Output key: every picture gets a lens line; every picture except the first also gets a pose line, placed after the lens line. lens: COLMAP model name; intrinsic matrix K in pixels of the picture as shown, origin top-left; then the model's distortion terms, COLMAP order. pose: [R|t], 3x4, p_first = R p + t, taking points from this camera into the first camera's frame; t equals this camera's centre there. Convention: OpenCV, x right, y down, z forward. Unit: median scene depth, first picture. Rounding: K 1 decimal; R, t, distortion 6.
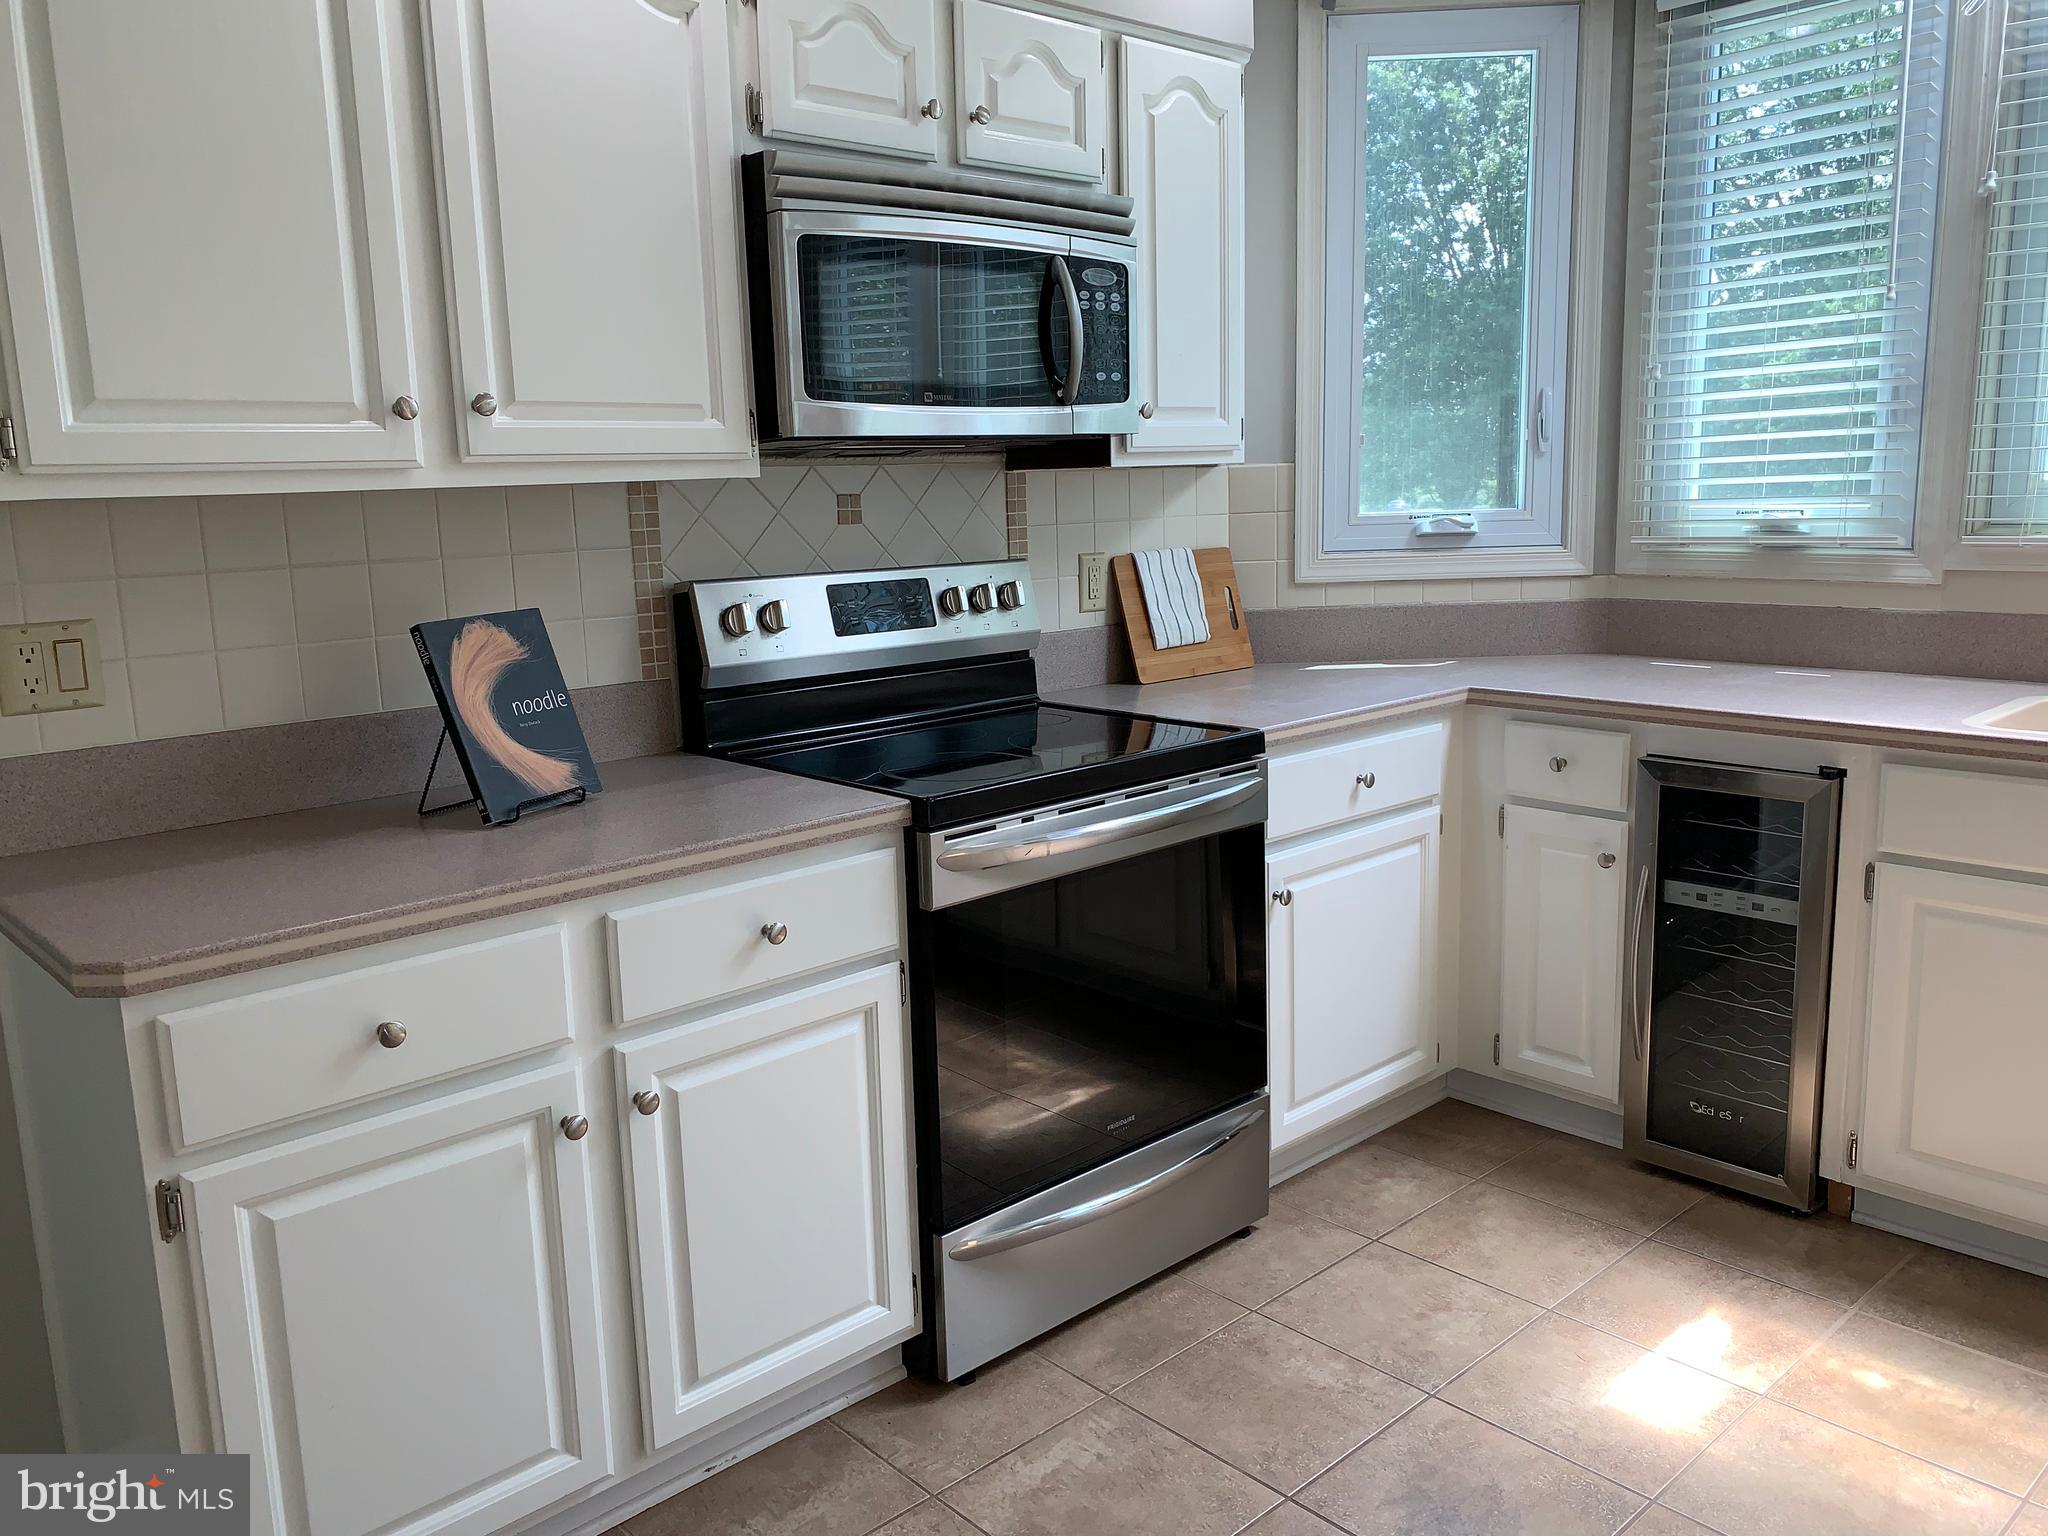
lens RADIAL K [[1553.1, 0, 1024.0], [0, 1553.1, 768.0], [0, 0, 1]] dist [0.131200, -0.398745]
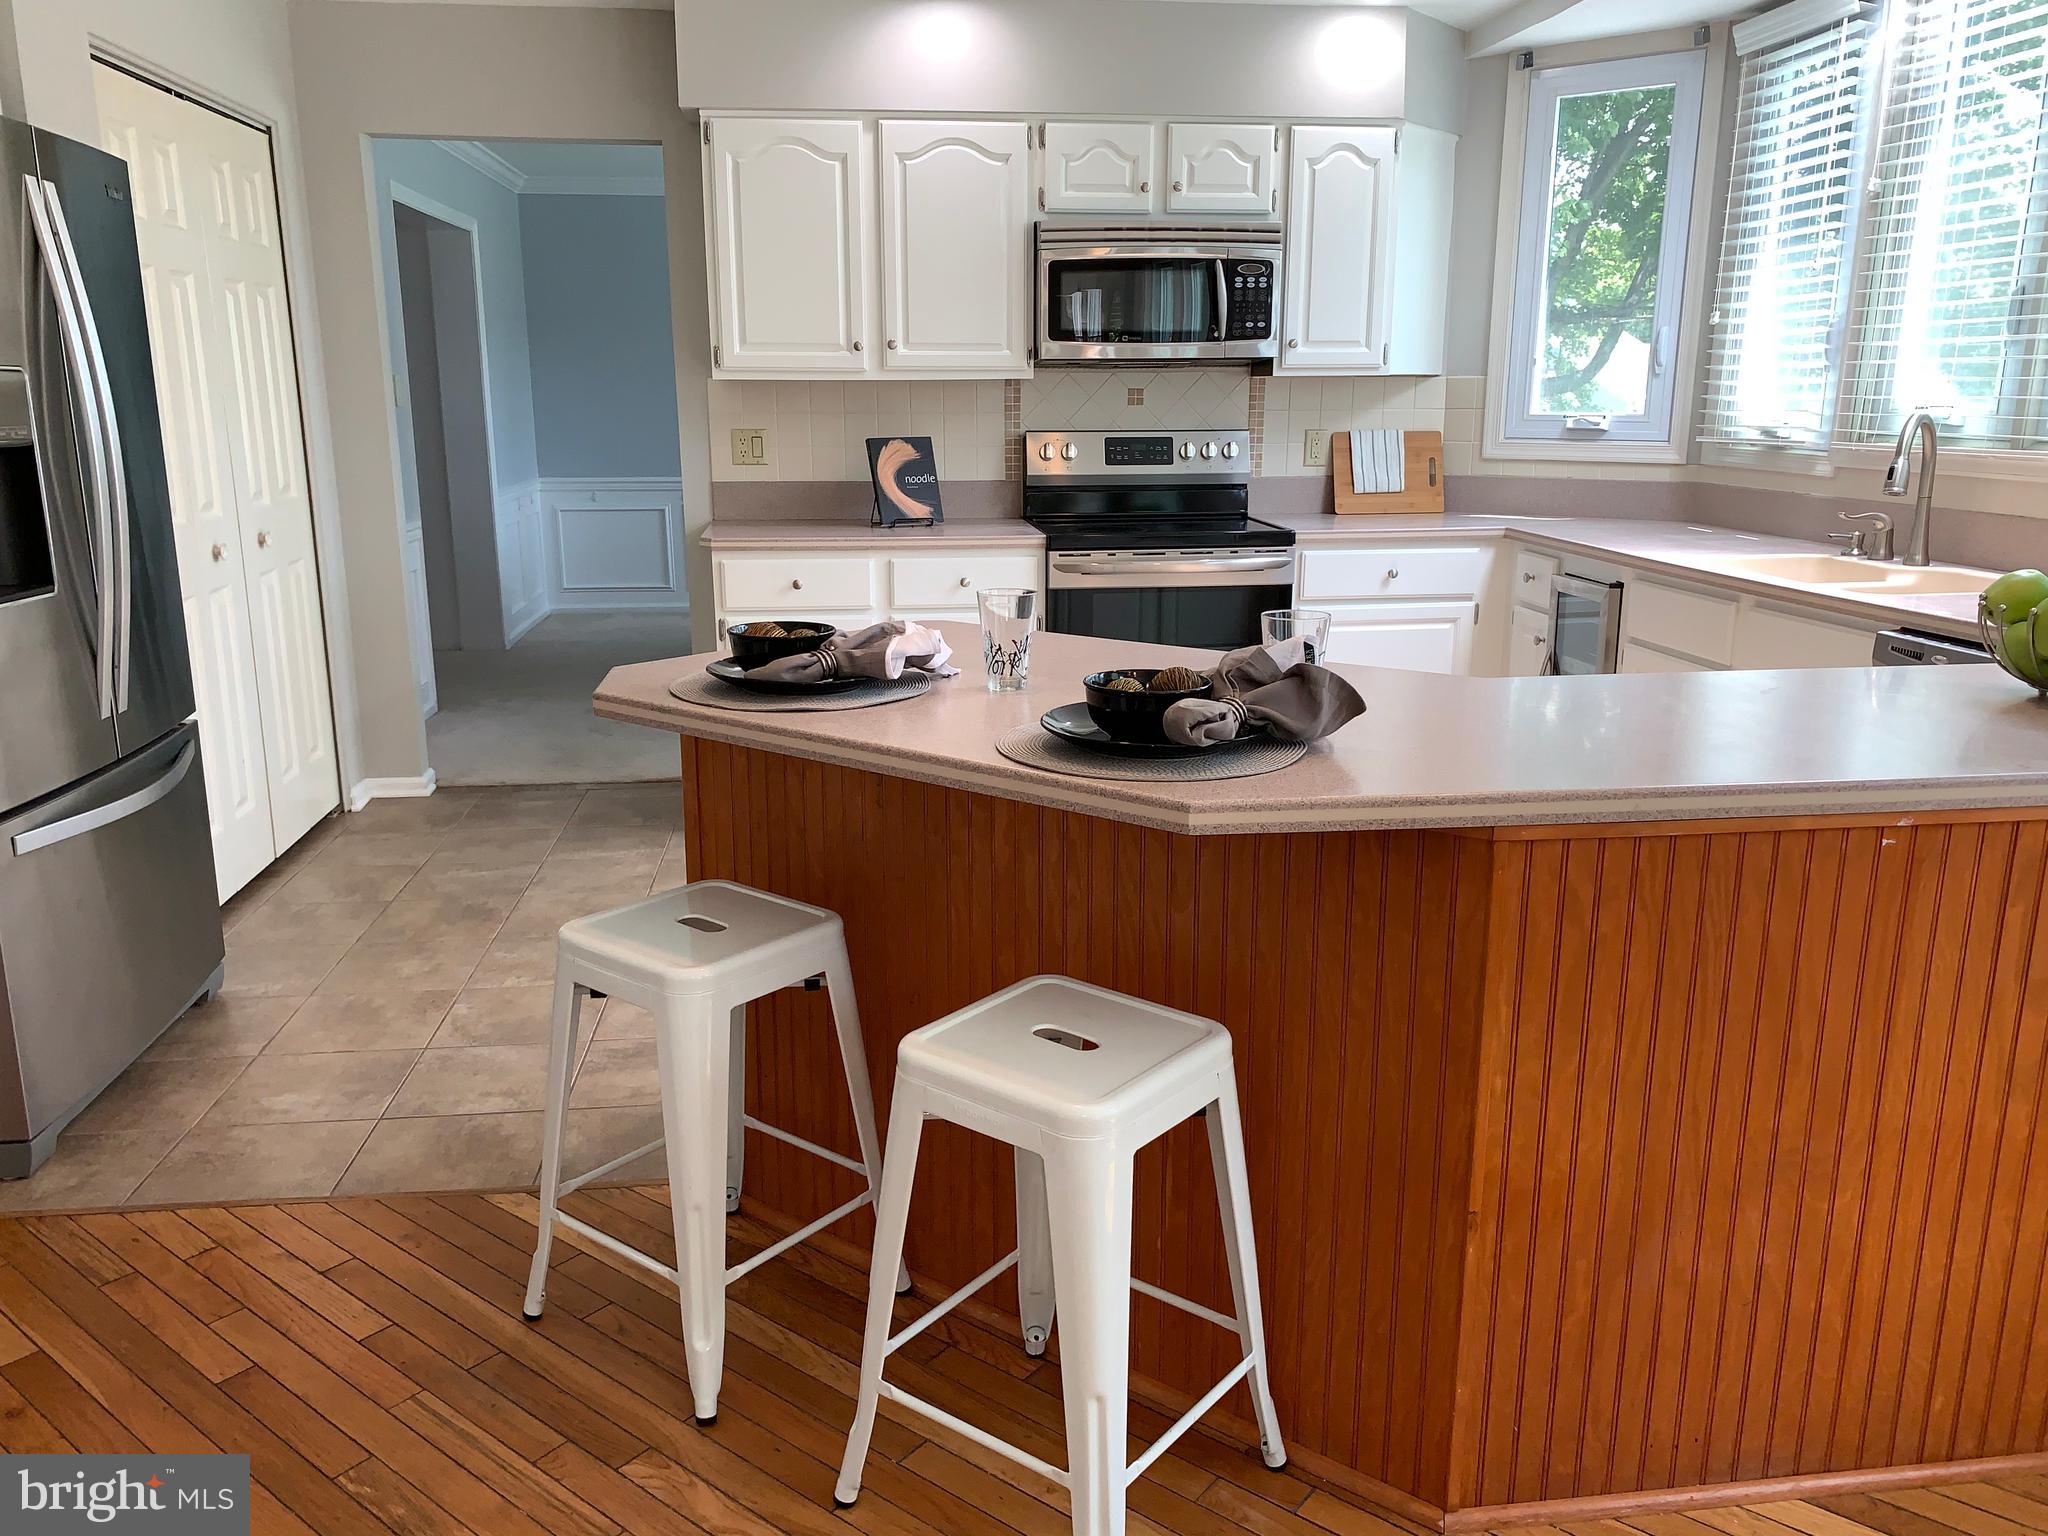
lens RADIAL K [[1553.1, 0, 1024.0], [0, 1553.1, 768.0], [0, 0, 1]] dist [0.131200, -0.398745]
pose [[0.808139, 0.164782, -0.565472, 0.959247], [-0.128180, 0.986260, 0.104214, 0.096897], [0.574875, -0.011737, 0.818157, -0.630417]]
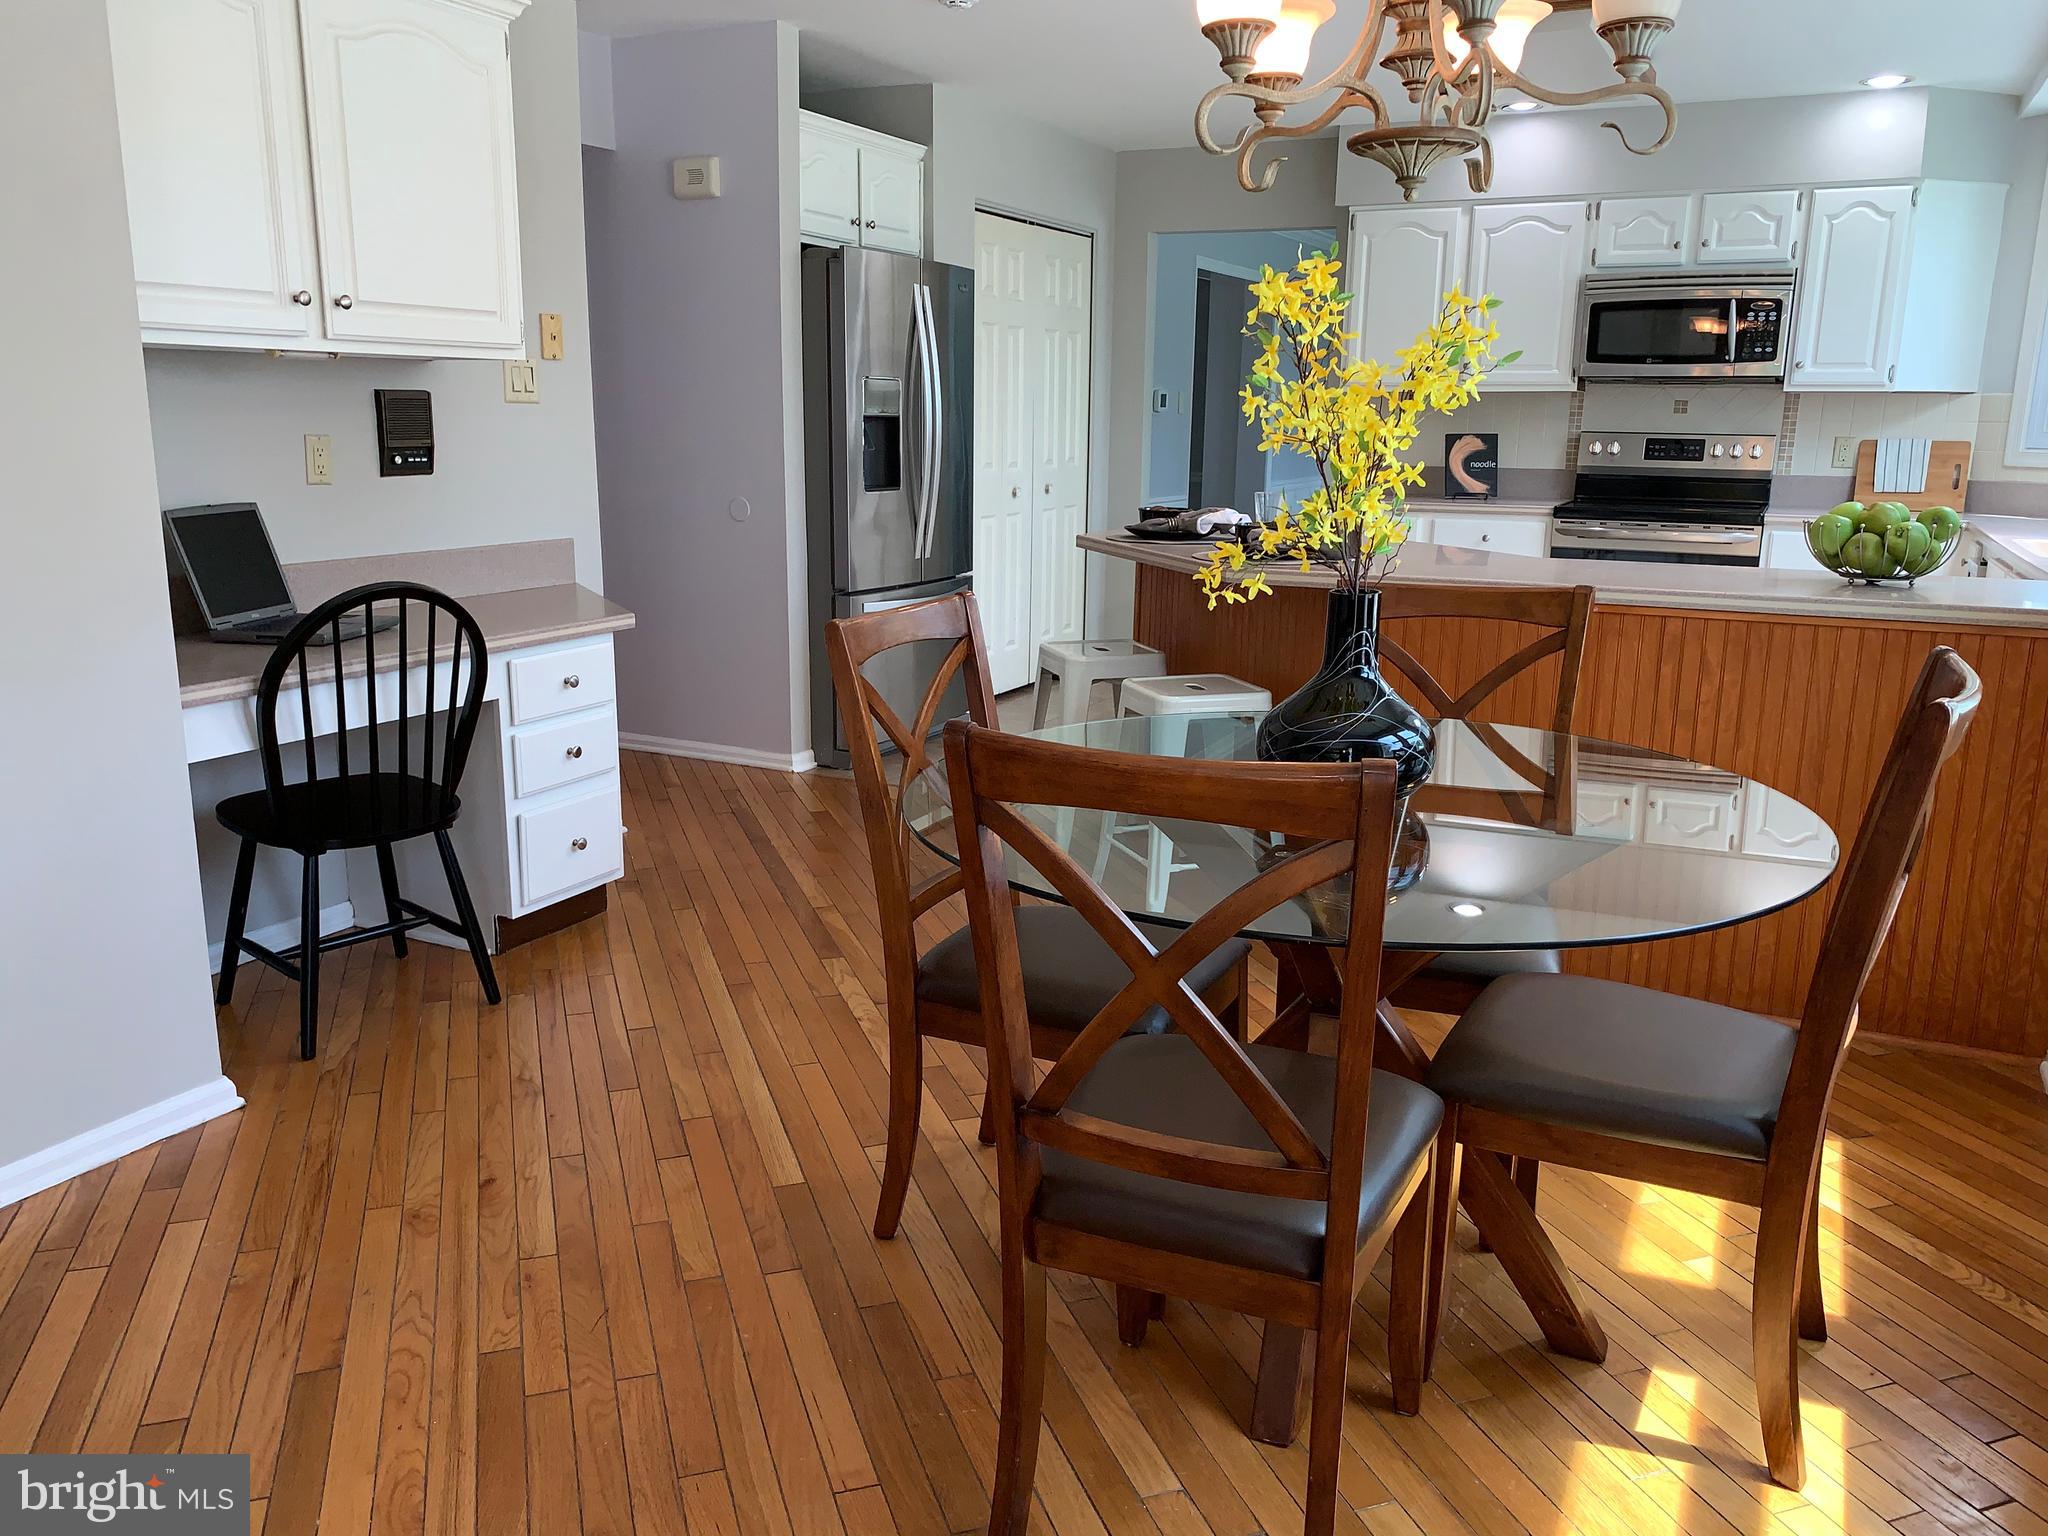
lens RADIAL K [[1585.5, 0, 1024.0], [0, 1585.5, 768.0], [0, 0, 1]] dist [0.029429, -0.030937]
pose [[0.351153, 0.241159, -0.904729, 1.923532], [-0.193952, 0.964039, 0.181690, 0.115304], [0.916010, 0.111673, 0.385298, -0.779729]]
